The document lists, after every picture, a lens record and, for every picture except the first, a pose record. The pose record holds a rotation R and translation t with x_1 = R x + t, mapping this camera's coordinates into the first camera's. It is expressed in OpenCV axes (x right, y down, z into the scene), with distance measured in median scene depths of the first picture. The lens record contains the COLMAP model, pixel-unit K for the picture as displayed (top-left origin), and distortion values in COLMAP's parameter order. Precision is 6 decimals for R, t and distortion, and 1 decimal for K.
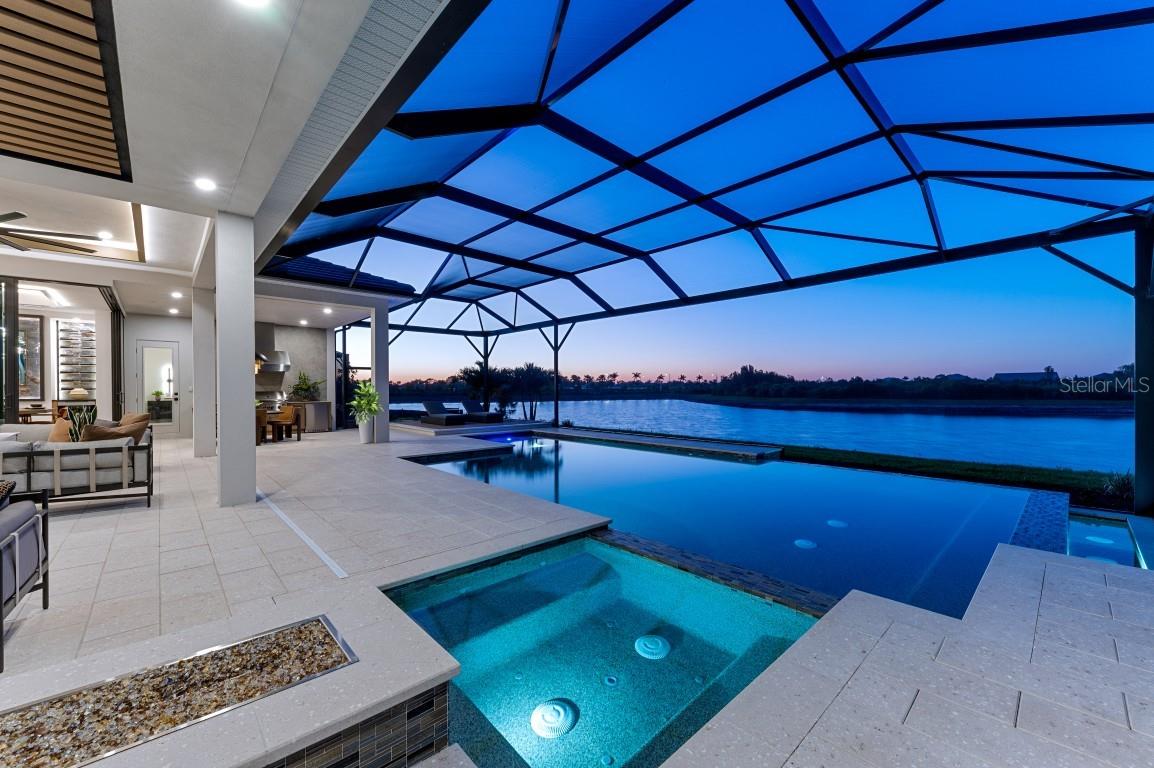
lens RADIAL K [[452.1, 0, 599.5], [0, 452.1, 390.6], [0, 0, 1]] dist [0.001669, 0.000175]
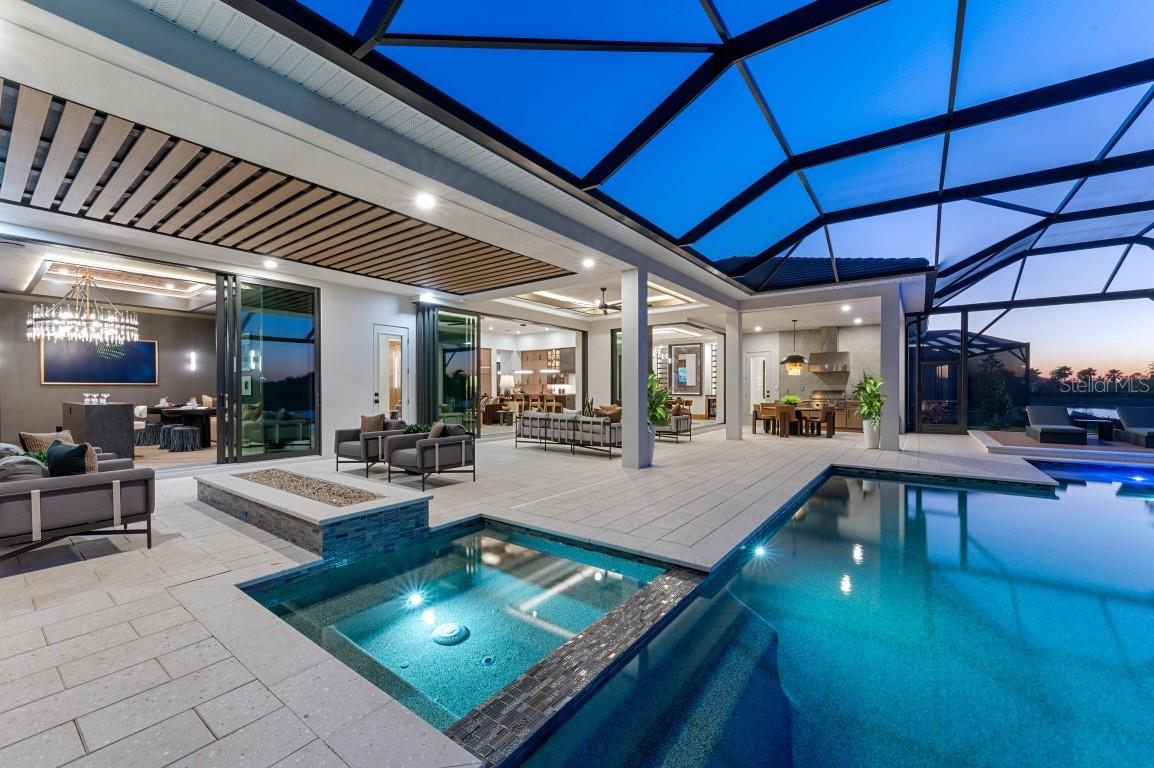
lens RADIAL K [[461.8, 0, 577.0], [0, 461.8, 384.0], [0, 0, 1]] dist [-0.000201, -0.000039]
pose [[0.158786, -0.009647, -0.987266, 0.696185], [-0.000719, 0.999951, -0.009887, -0.004568], [0.987313, 0.002280, 0.158771, 0.630663]]
